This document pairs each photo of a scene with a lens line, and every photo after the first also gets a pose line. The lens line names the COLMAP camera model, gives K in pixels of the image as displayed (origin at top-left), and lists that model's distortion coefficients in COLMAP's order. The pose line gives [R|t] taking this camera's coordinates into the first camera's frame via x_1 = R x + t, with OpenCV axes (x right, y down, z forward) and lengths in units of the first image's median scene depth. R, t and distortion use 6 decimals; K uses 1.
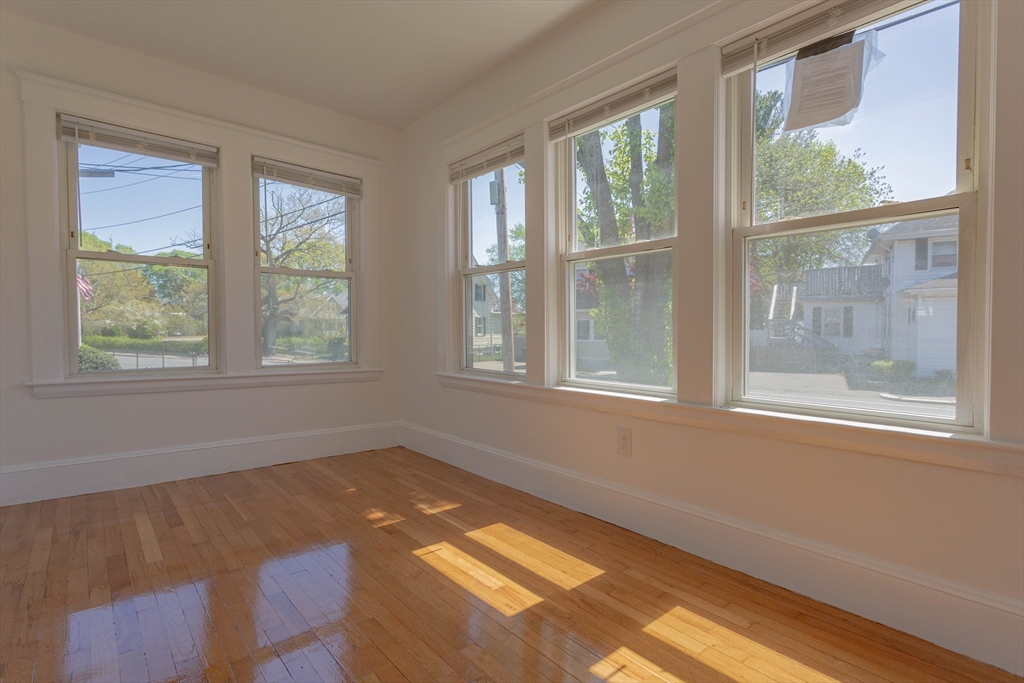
lens RADIAL K [[496.0, 0, 507.2], [0, 496.0, 339.3], [0, 0, 1]] dist [-0.002990, -0.000057]
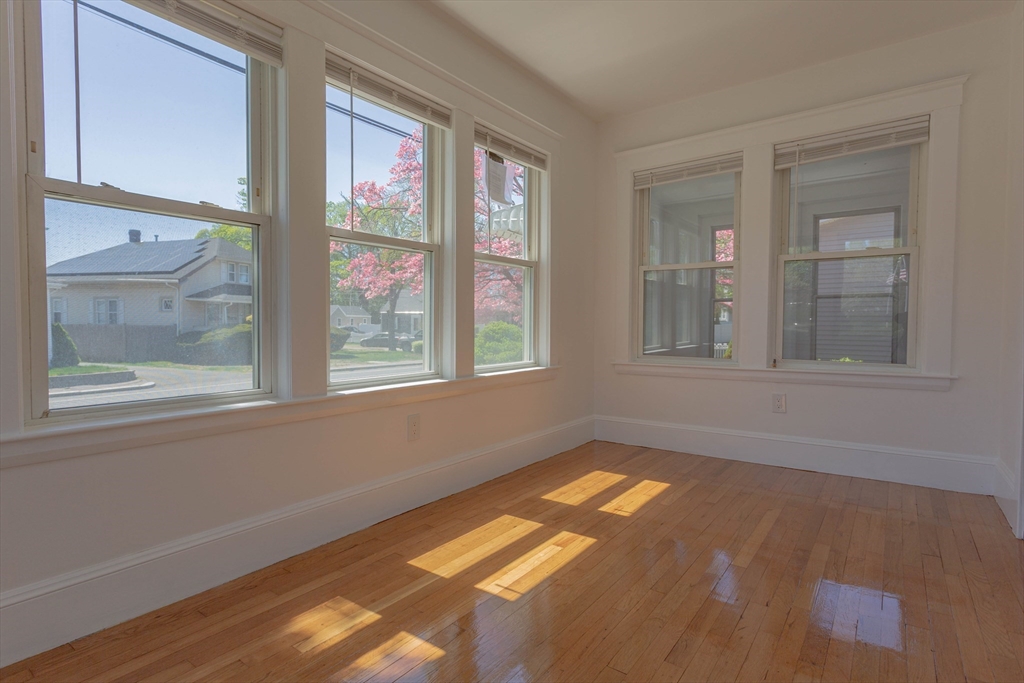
lens RADIAL K [[496.0, 0, 507.2], [0, 496.0, 339.3], [0, 0, 1]] dist [-0.002990, -0.000057]
pose [[-0.195861, -0.032322, 0.980099, -0.950121], [0.021140, 0.999085, 0.037173, -0.018185], [-0.980404, 0.028000, -0.194999, 1.147788]]
